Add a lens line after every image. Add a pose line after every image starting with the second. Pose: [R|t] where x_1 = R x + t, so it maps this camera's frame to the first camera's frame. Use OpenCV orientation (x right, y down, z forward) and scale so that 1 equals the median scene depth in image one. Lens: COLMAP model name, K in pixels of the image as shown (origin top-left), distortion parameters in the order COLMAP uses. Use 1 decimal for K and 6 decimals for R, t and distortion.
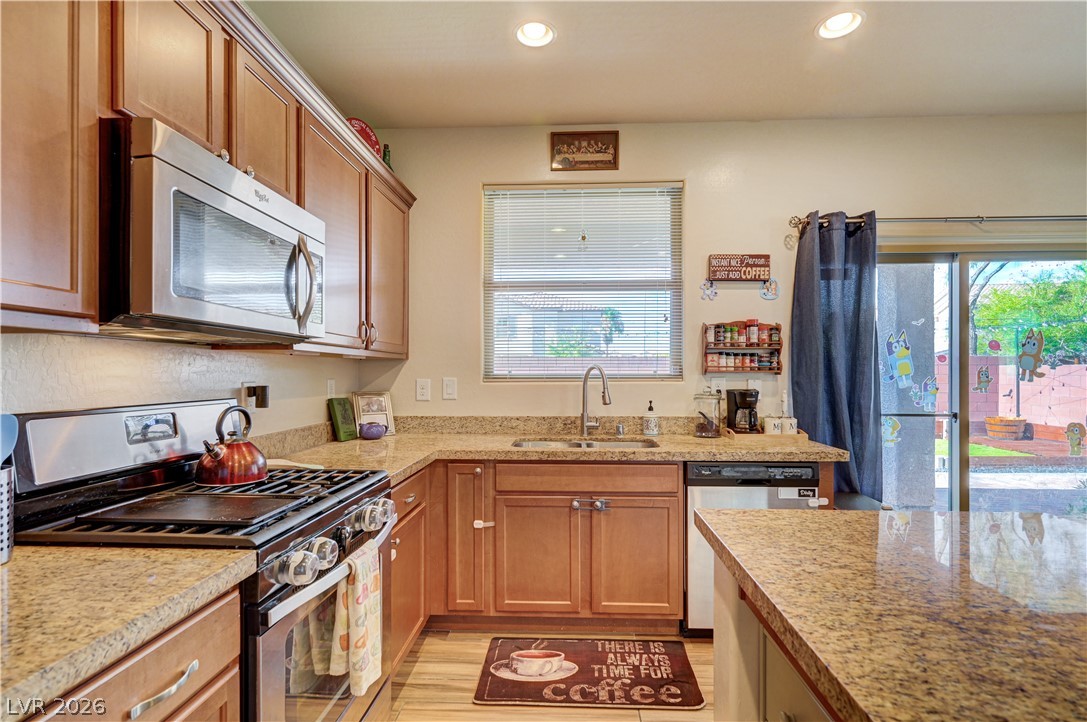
lens RADIAL K [[522.4, 0, 546.3], [0, 522.4, 369.2], [0, 0, 1]] dist [0.002546, 0.001166]
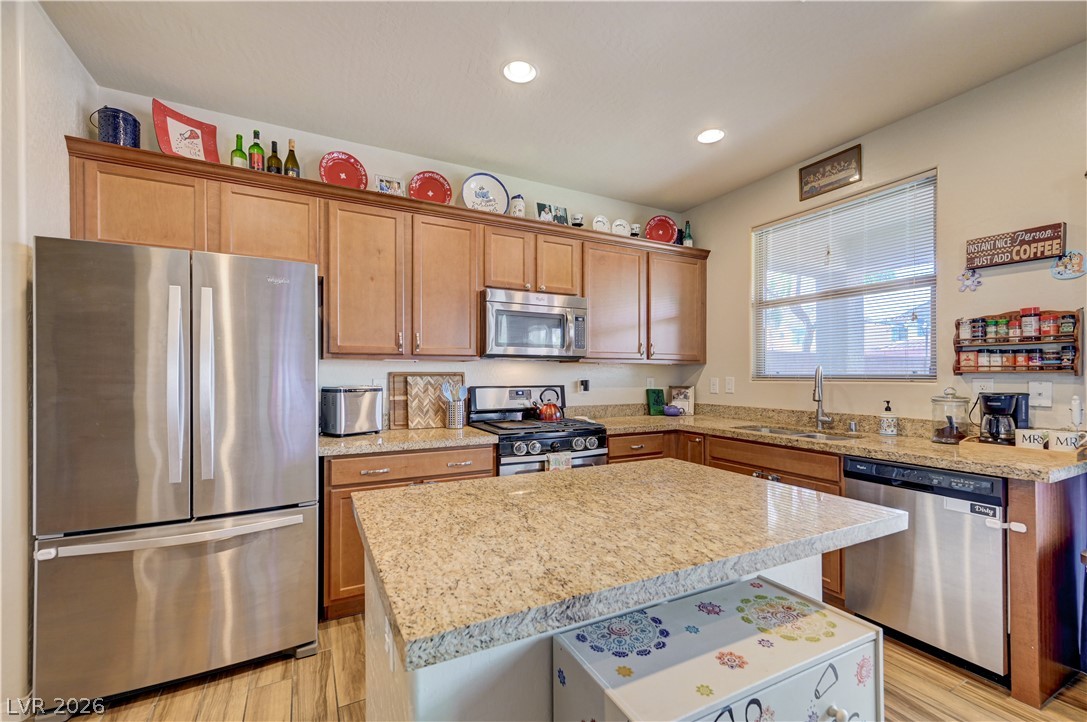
lens RADIAL K [[459.6, 0, 542.9], [0, 459.6, 368.6], [0, 0, 1]] dist [0.002281, 0.000036]
pose [[0.502638, -0.010180, -0.864437, 0.632251], [0.006227, 0.999947, -0.008156, 0.000759], [0.864475, -0.001283, 0.502675, -0.020992]]
